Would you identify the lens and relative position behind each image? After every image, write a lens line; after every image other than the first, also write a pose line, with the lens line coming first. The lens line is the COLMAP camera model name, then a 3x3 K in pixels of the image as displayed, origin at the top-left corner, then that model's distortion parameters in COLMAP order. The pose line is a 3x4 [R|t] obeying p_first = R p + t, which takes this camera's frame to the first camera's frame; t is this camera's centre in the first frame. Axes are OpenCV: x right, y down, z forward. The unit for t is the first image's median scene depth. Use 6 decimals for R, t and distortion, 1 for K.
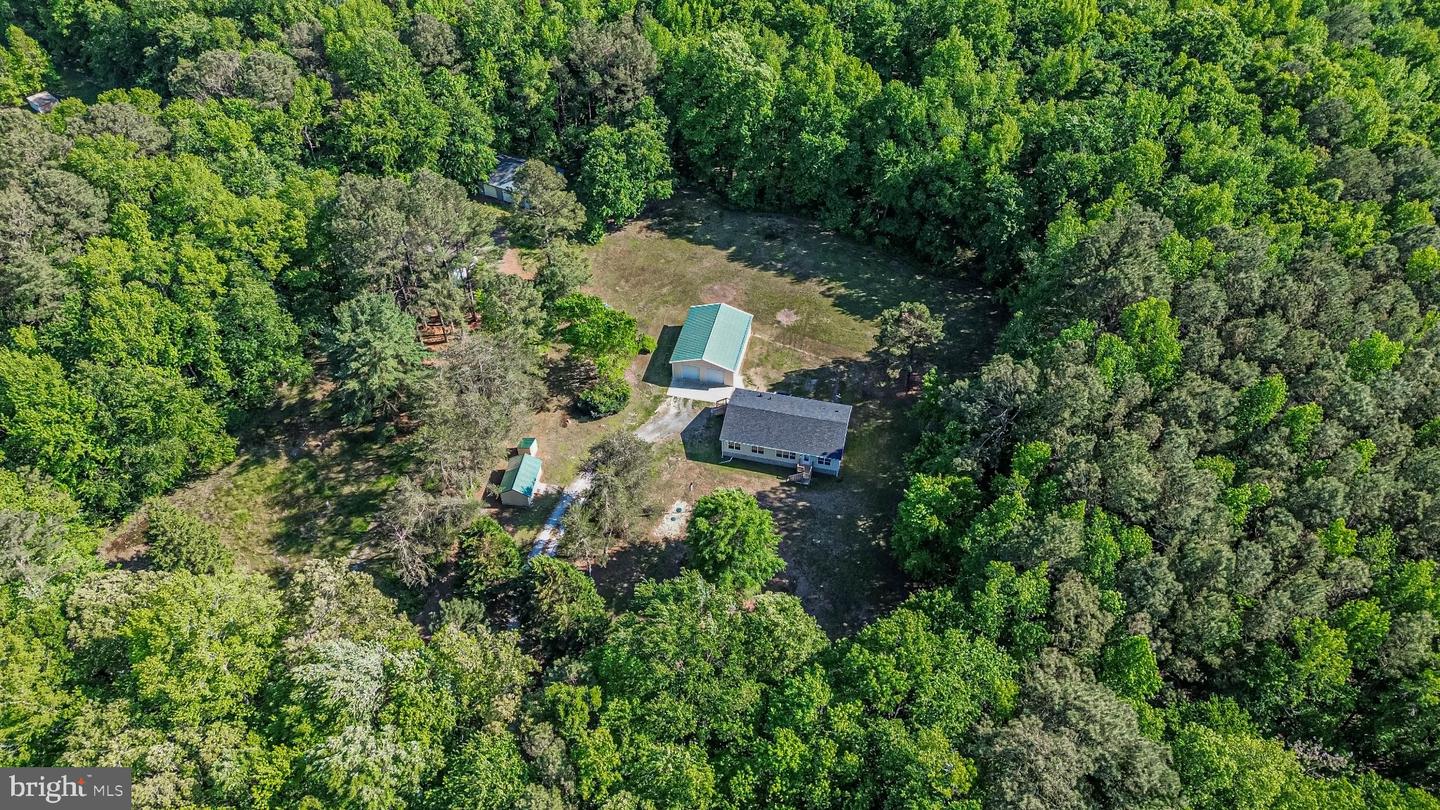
lens RADIAL K [[980.8, 0, 720.0], [0, 980.8, 405.0], [0, 0, 1]] dist [0.000172, 0.000544]
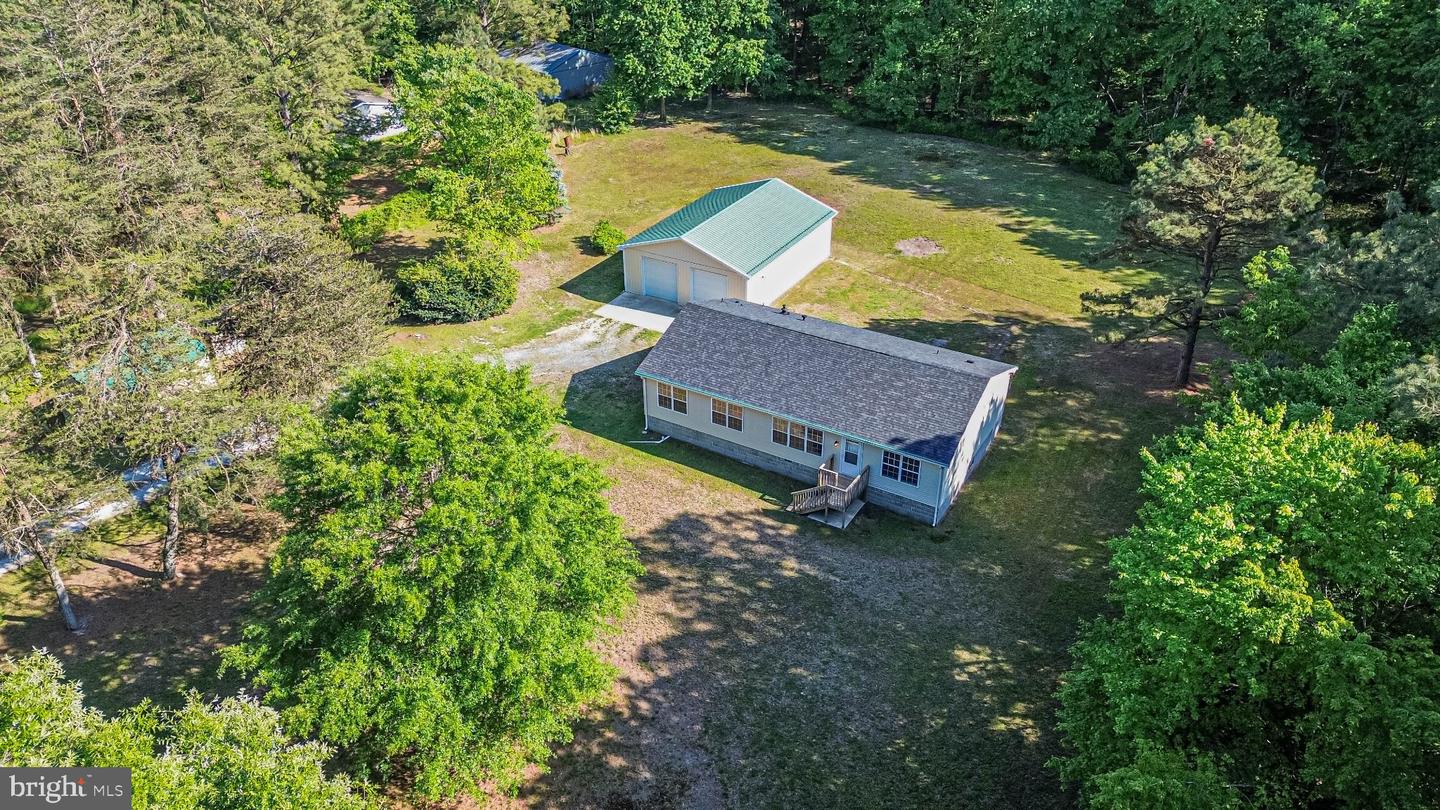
lens RADIAL K [[980.8, 0, 720.0], [0, 980.8, 405.0], [0, 0, 1]] dist [0.000172, 0.000544]
pose [[0.950913, 0.170171, -0.258469, 0.118683], [-0.234940, 0.940607, -0.245074, 0.120948], [0.201413, 0.293769, 0.934416, 0.599870]]
